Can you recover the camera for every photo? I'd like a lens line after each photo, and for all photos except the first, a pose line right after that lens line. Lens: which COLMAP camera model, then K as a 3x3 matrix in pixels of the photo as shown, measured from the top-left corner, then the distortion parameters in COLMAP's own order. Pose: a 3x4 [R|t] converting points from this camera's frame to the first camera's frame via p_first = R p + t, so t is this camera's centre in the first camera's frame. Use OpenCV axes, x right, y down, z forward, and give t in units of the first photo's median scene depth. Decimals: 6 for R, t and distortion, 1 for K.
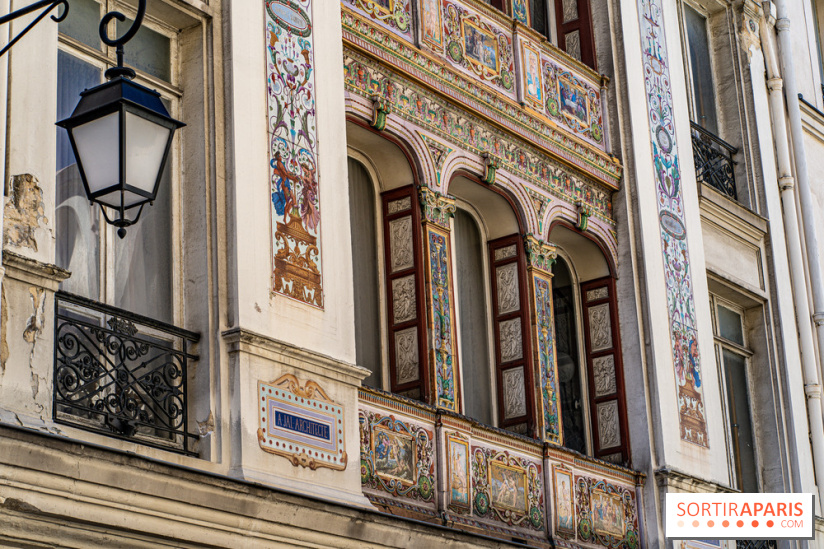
lens RADIAL K [[1934.0, 0, 412.0], [0, 1934.0, 274.5], [0, 0, 1]] dist [-0.010532, 0.100472]
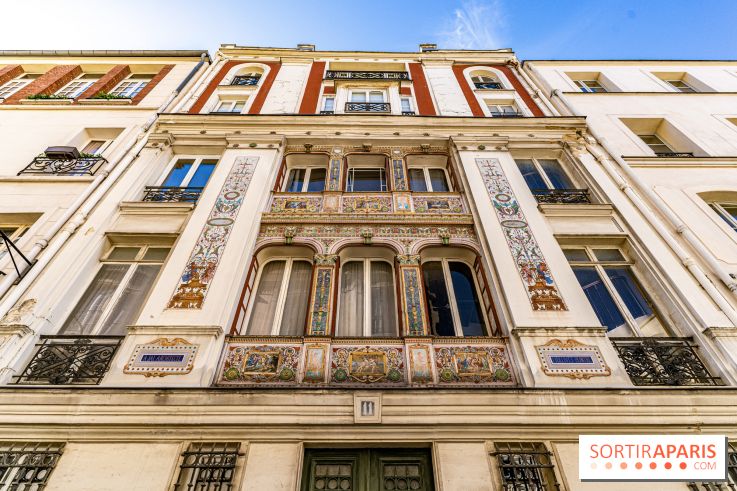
lens RADIAL K [[382.5, 0, 368.5], [0, 382.5, 245.5], [0, 0, 1]] dist [-0.000689, -0.000101]
pose [[0.579740, -0.550943, -0.600303, 0.329653], [0.231350, 0.817728, -0.527065, 0.207648], [0.781268, 0.166680, 0.601530, 0.739772]]
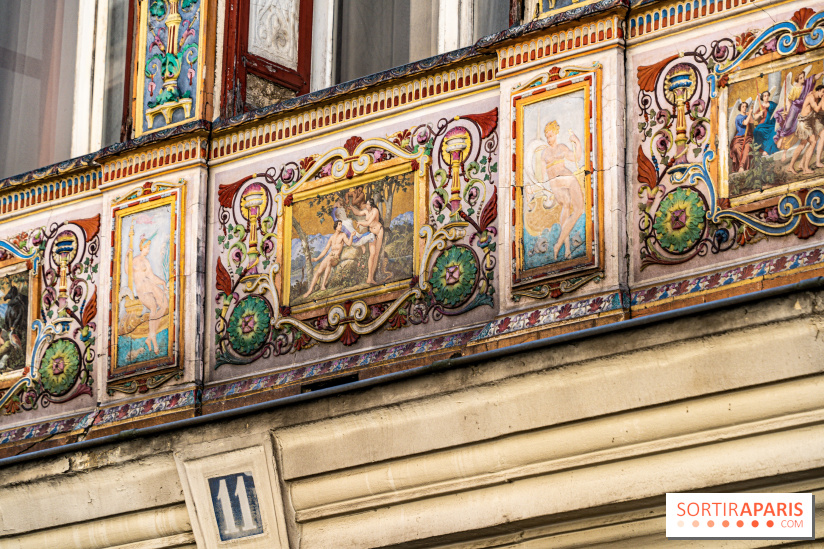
lens RADIAL K [[3682.6, 0, 412.0], [0, 3682.6, 274.5], [0, 0, 1]] dist [0.029745, 0.774450]
pose [[-0.136114, -0.243499, -0.960302, 0.669591], [0.292339, 0.916289, -0.273776, 0.294458], [0.946579, -0.317998, -0.053536, 1.019737]]
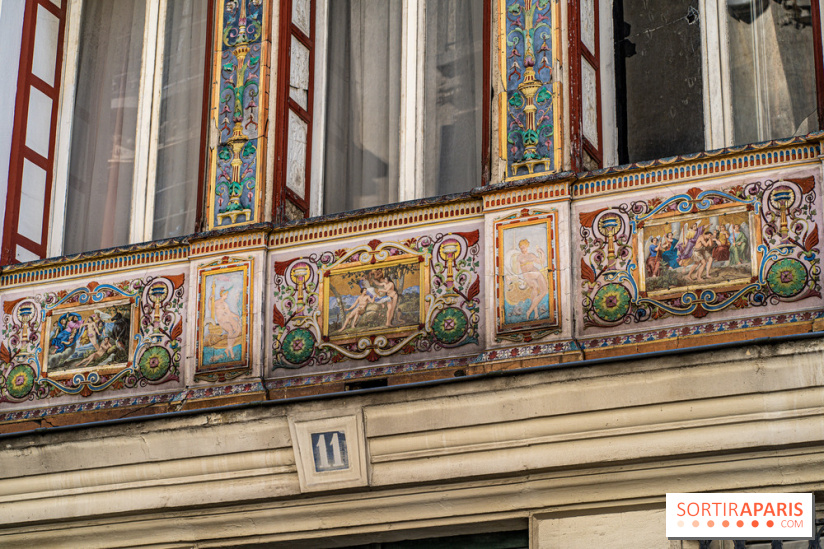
lens RADIAL K [[1934.0, 0, 412.0], [0, 1934.0, 274.5], [0, 0, 1]] dist [-0.010532, 0.100472]
pose [[0.178110, -0.294239, -0.938989, 0.594410], [0.289358, 0.927718, -0.235820, 0.240197], [0.940504, -0.229702, 0.250376, 0.844826]]
